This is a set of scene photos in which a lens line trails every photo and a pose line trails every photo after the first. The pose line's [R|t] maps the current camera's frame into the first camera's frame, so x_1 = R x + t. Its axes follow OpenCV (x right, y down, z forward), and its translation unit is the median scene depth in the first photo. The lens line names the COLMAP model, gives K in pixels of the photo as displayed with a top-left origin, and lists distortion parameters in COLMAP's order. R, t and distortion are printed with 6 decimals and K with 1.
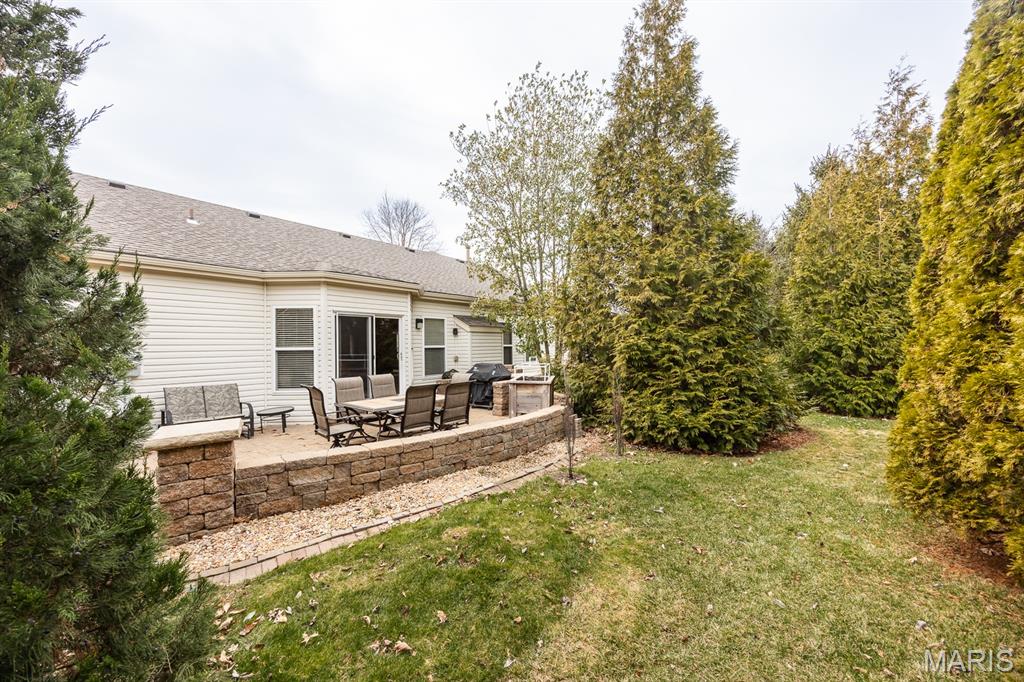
lens RADIAL K [[413.8, 0, 512.2], [0, 413.8, 342.2], [0, 0, 1]] dist [-0.003040, -0.000521]
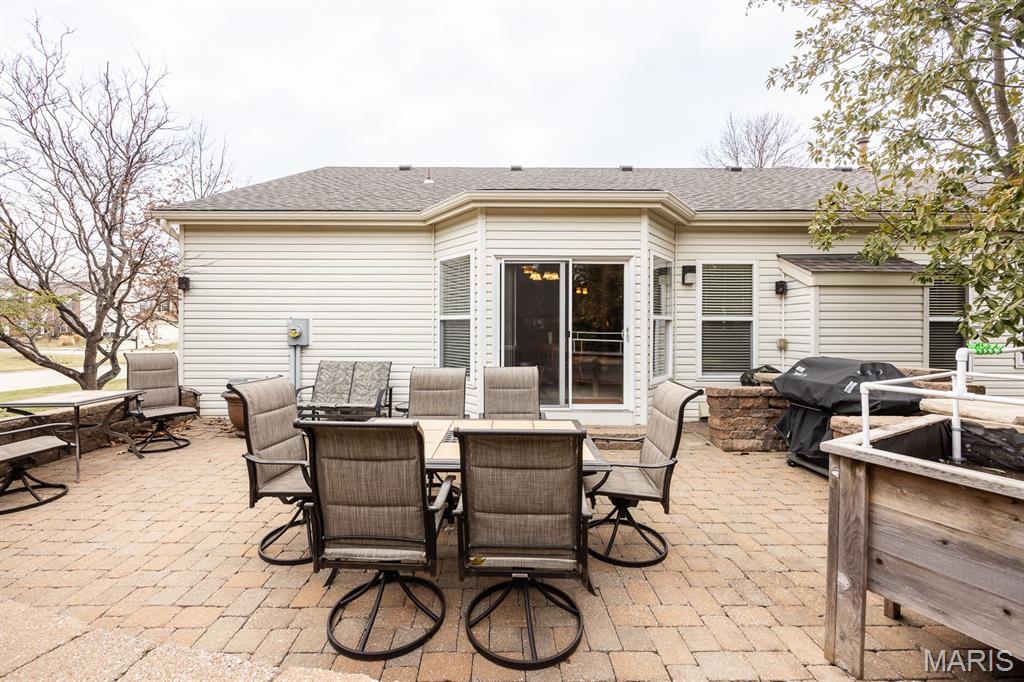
lens RADIAL K [[413.8, 0, 493.9], [0, 413.8, 331.7], [0, 0, 1]] dist [-0.003040, -0.000521]
pose [[0.619103, 0.022529, -0.784986, 0.043667], [-0.006753, 0.999704, 0.023366, 0.019646], [0.785281, -0.009165, 0.619072, 0.537049]]
